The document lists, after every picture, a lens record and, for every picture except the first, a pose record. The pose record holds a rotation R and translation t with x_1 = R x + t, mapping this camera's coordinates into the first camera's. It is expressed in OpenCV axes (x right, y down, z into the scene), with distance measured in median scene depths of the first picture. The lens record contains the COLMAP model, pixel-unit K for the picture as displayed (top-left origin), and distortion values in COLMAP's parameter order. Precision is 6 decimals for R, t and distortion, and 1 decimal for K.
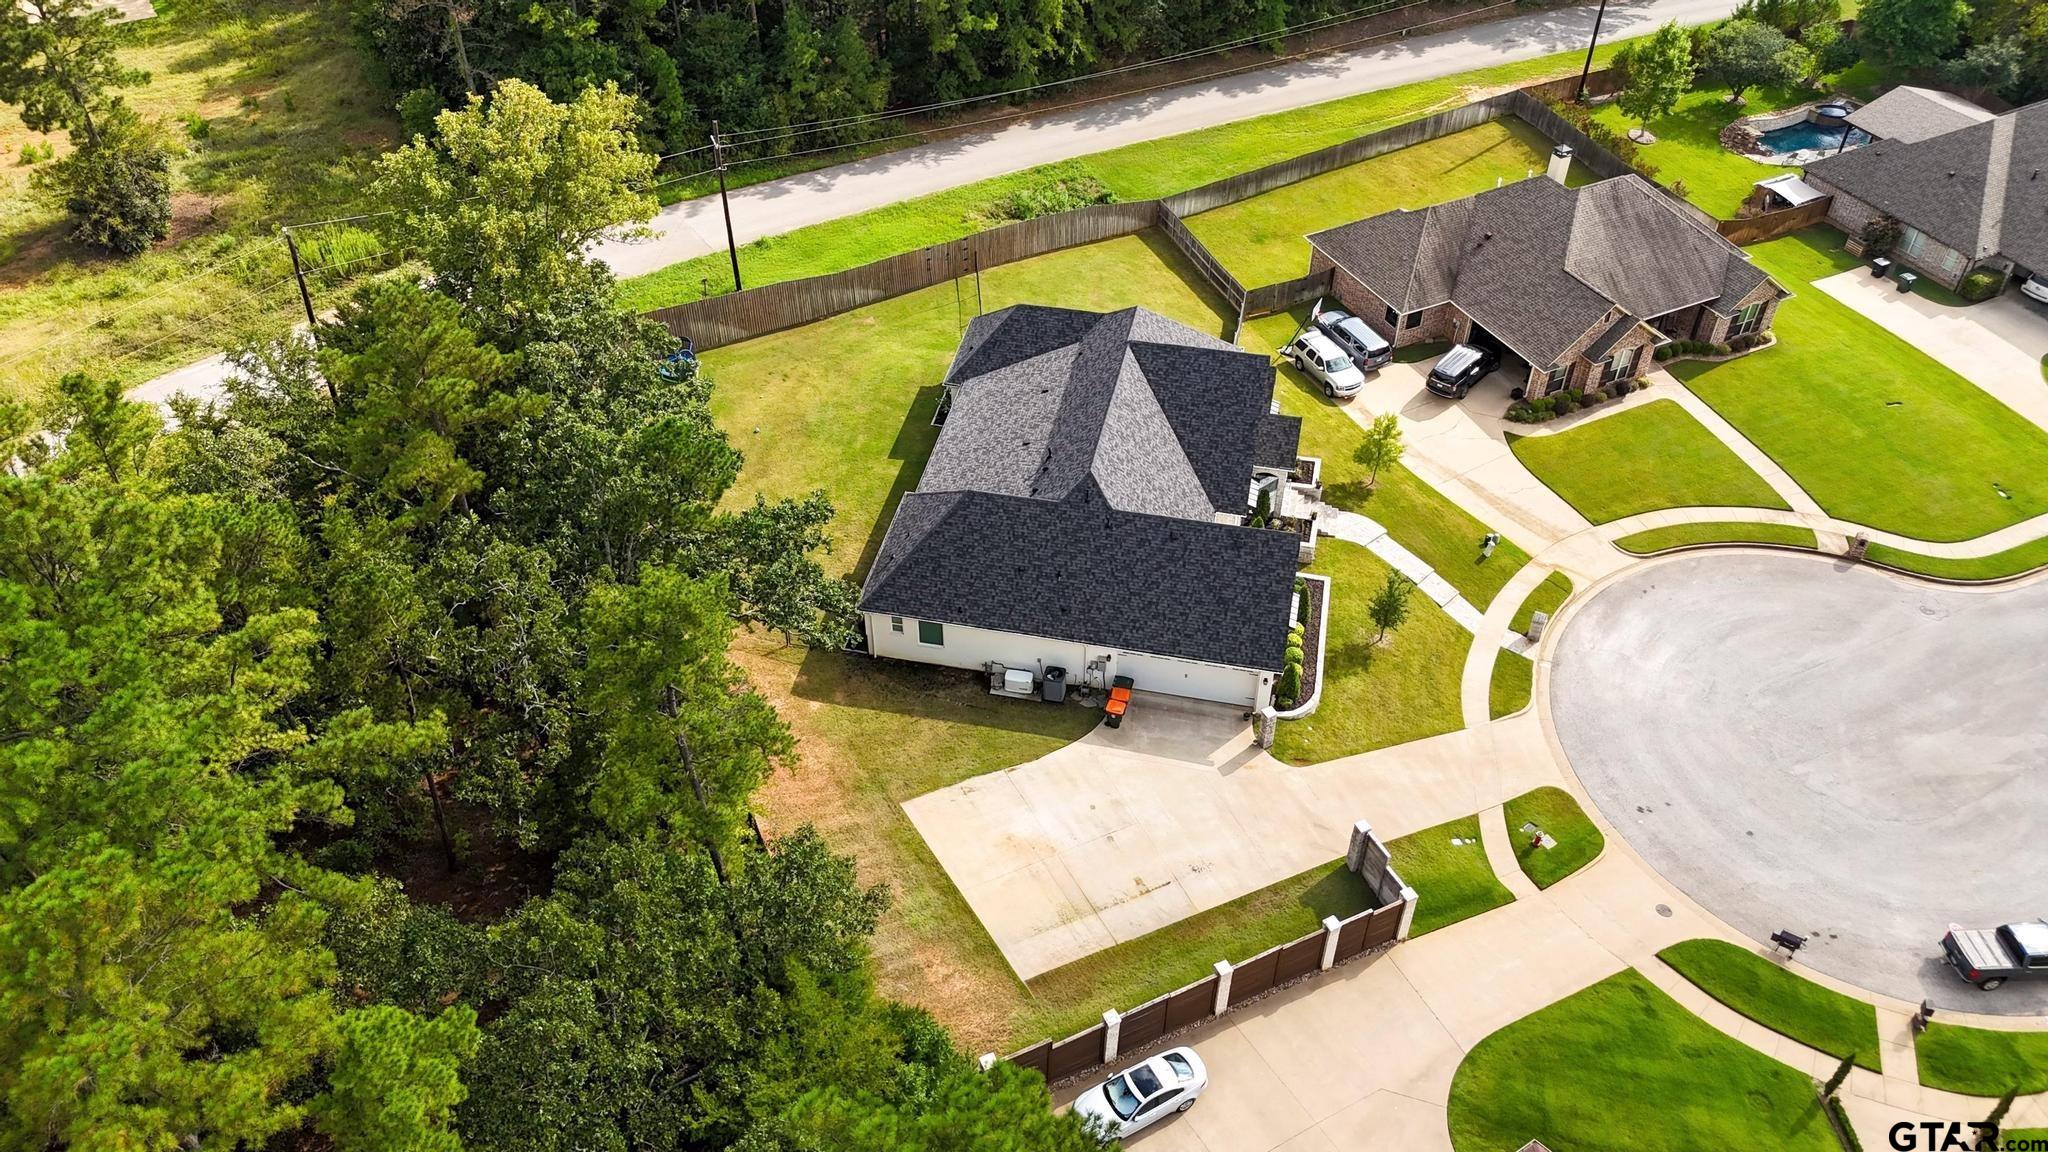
lens RADIAL K [[1538.6, 0, 1016.6], [0, 1538.6, 575.3], [0, 0, 1]] dist [0.006662, 0.019184]
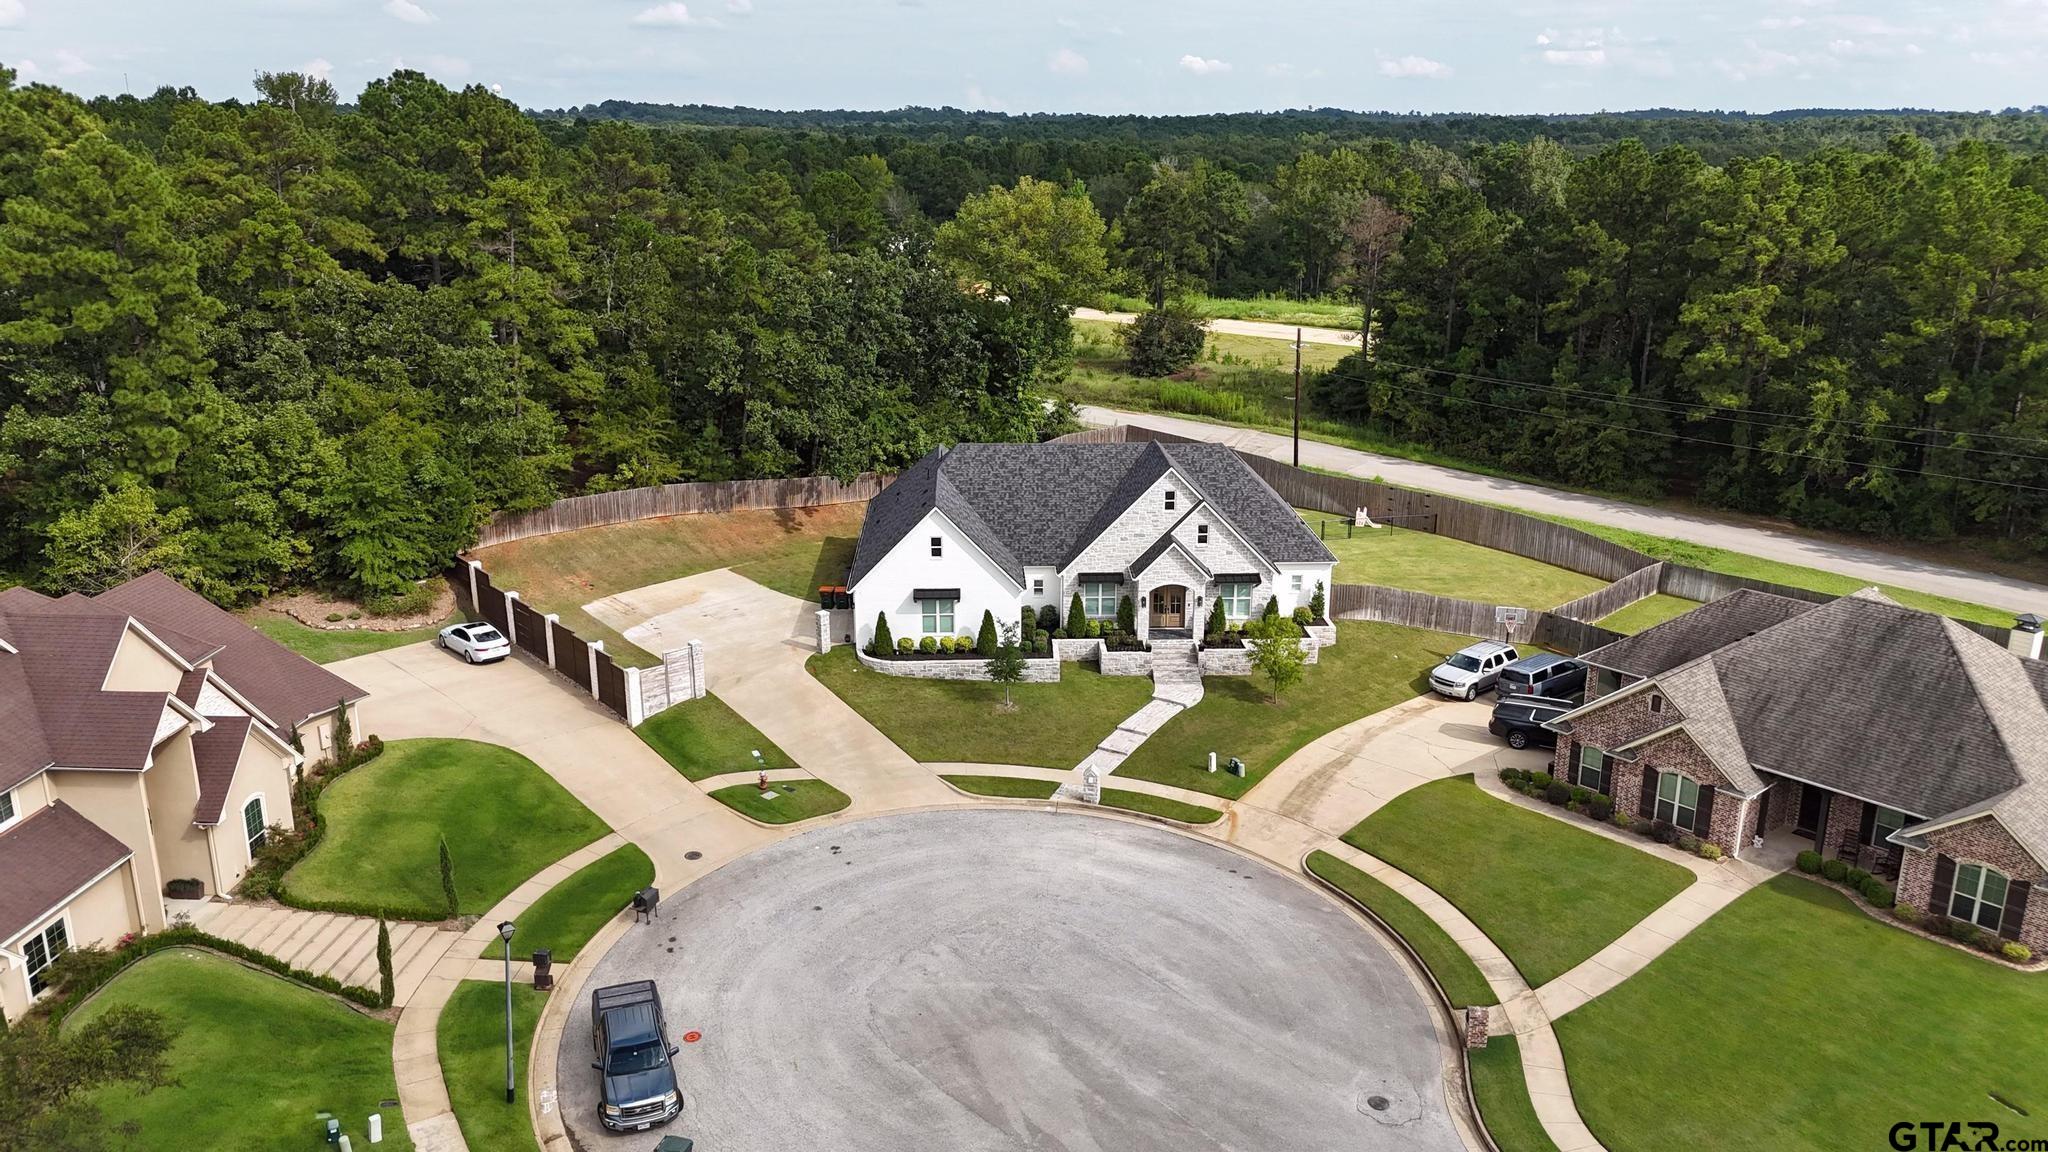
lens RADIAL K [[1516.8, 0, 1022.4], [0, 1516.8, 579.6], [0, 0, 1]] dist [0.062044, -0.065285]
pose [[0.245704, 0.277231, -0.928856, 1.084140], [-0.639828, 0.766216, 0.059440, -0.080811], [0.728182, 0.579704, 0.365642, 0.594914]]
